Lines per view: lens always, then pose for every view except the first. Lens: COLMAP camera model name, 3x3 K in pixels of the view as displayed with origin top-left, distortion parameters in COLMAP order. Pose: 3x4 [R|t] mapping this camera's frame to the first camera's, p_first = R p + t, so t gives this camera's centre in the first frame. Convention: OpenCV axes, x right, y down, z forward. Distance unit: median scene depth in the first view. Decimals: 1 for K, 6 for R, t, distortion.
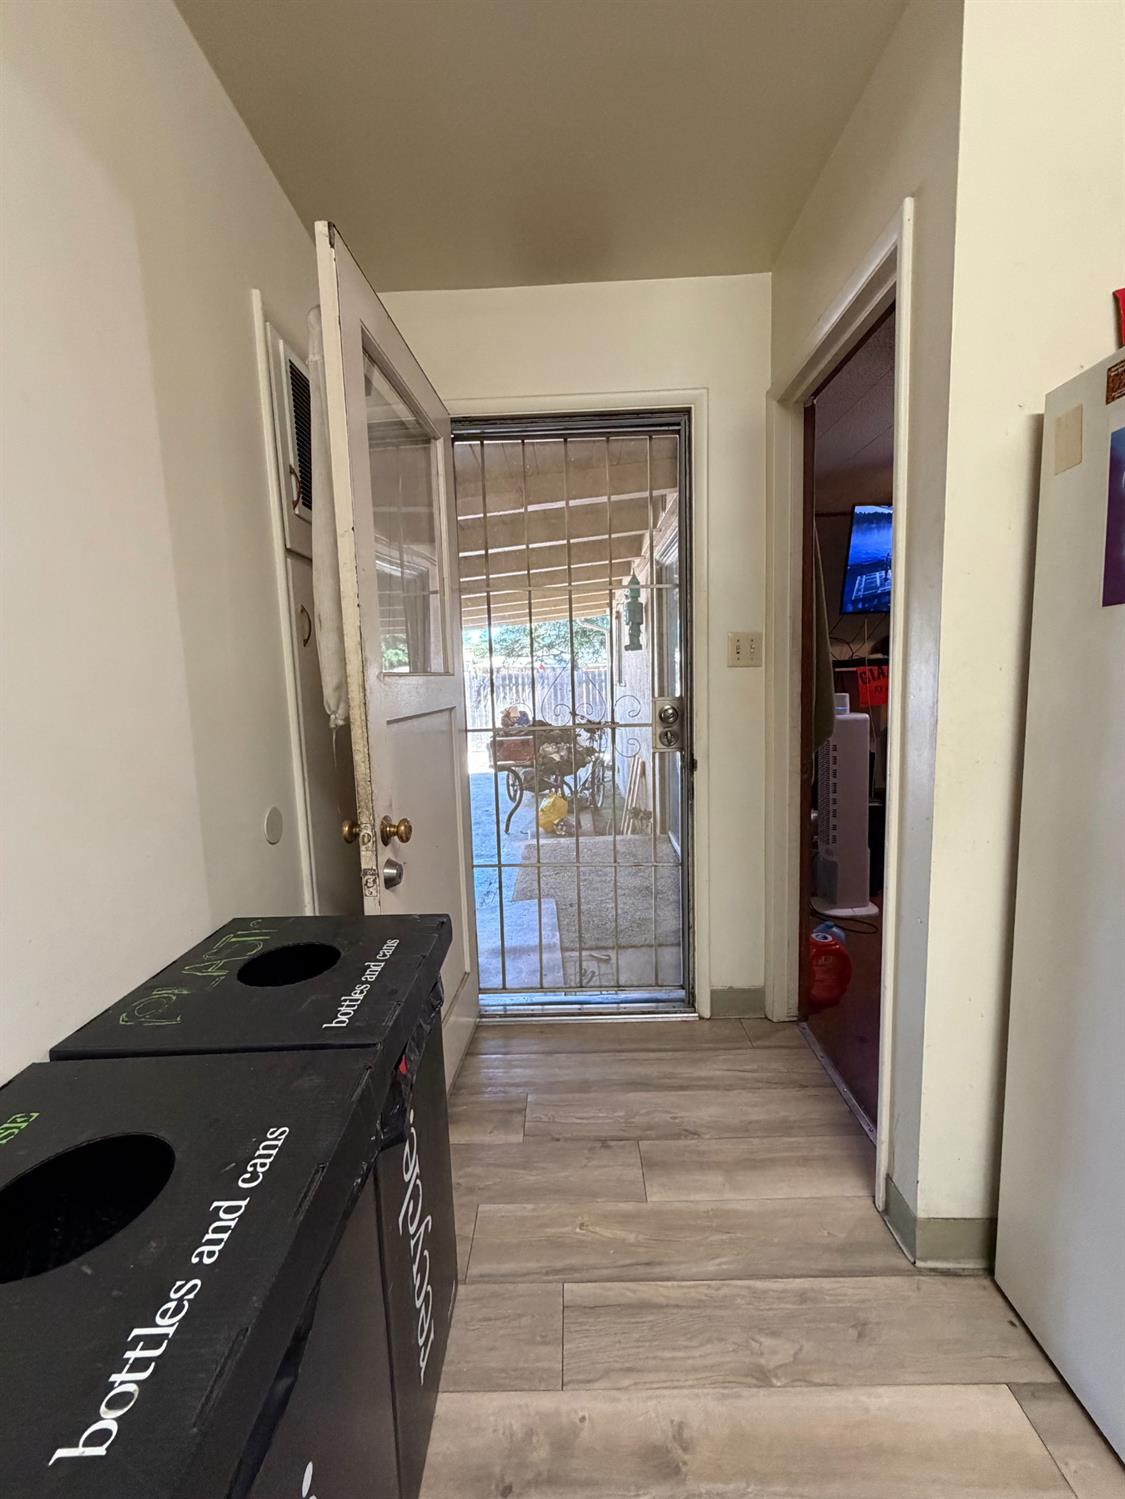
lens RADIAL K [[600.4, 0, 559.5], [0, 600.4, 744.0], [0, 0, 1]] dist [-0.000875, 0.000822]
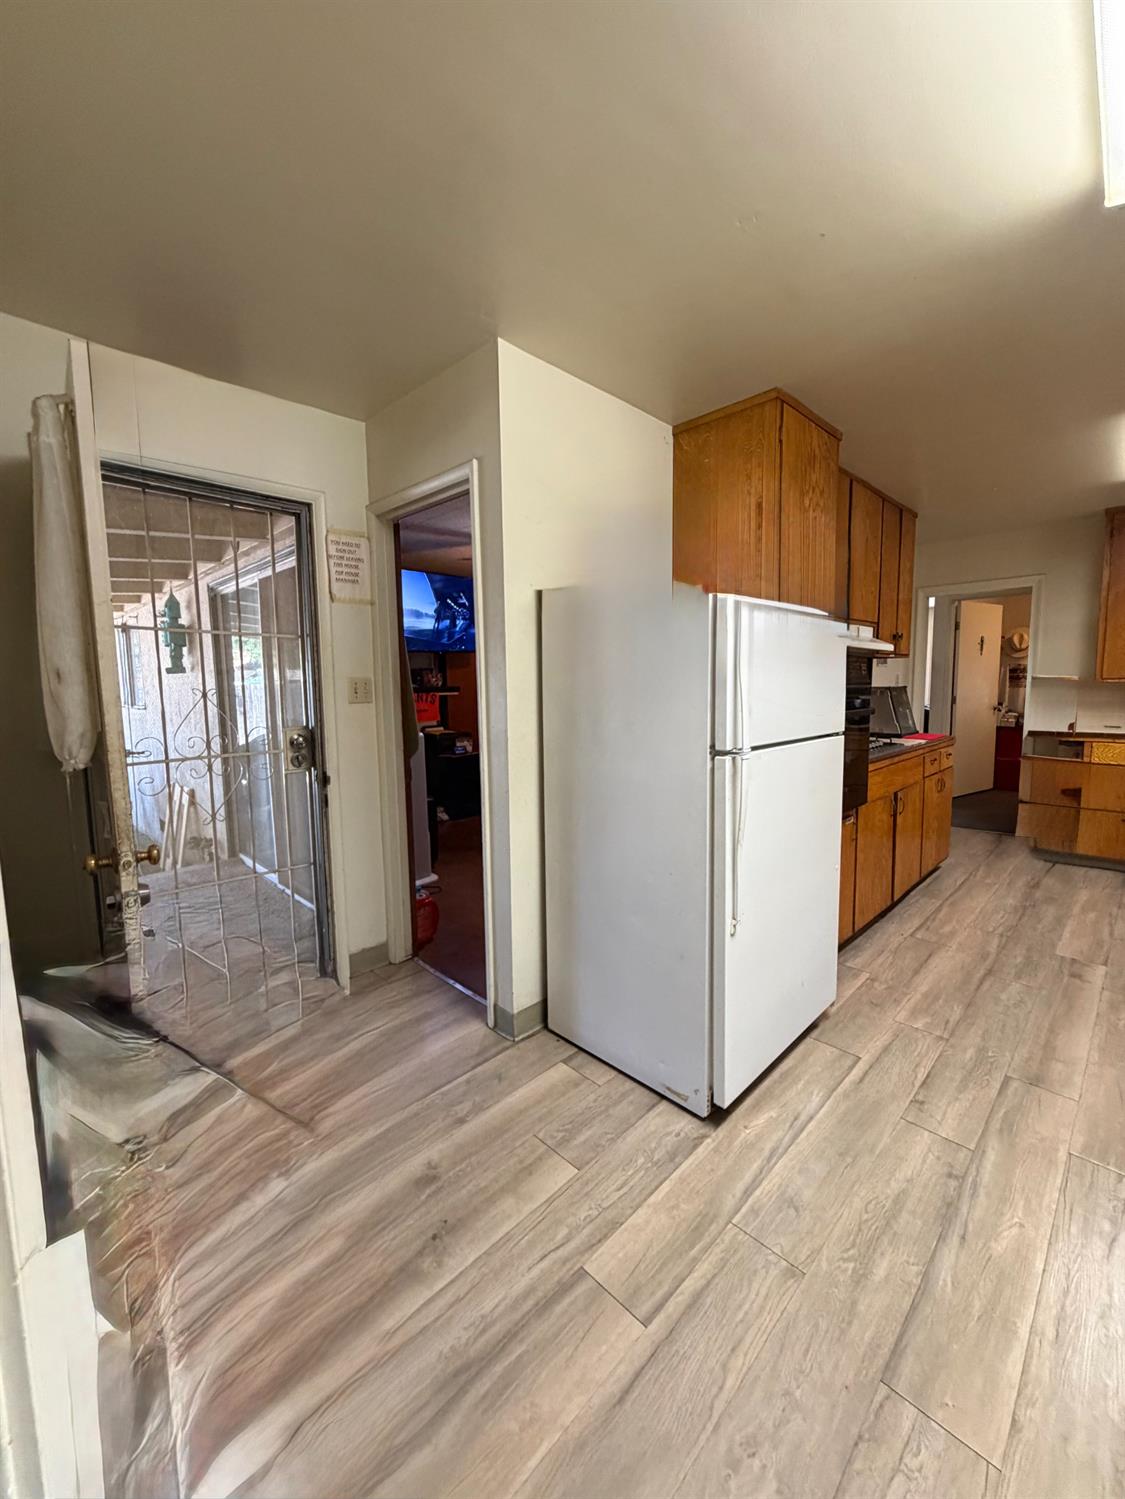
lens RADIAL K [[600.4, 0, 559.5], [0, 600.4, 744.0], [0, 0, 1]] dist [-0.000875, 0.000822]
pose [[0.704011, -0.053256, 0.708190, -0.424539], [0.071680, 0.997421, 0.003749, -0.014399], [-0.706563, 0.048124, 0.706012, -0.321747]]
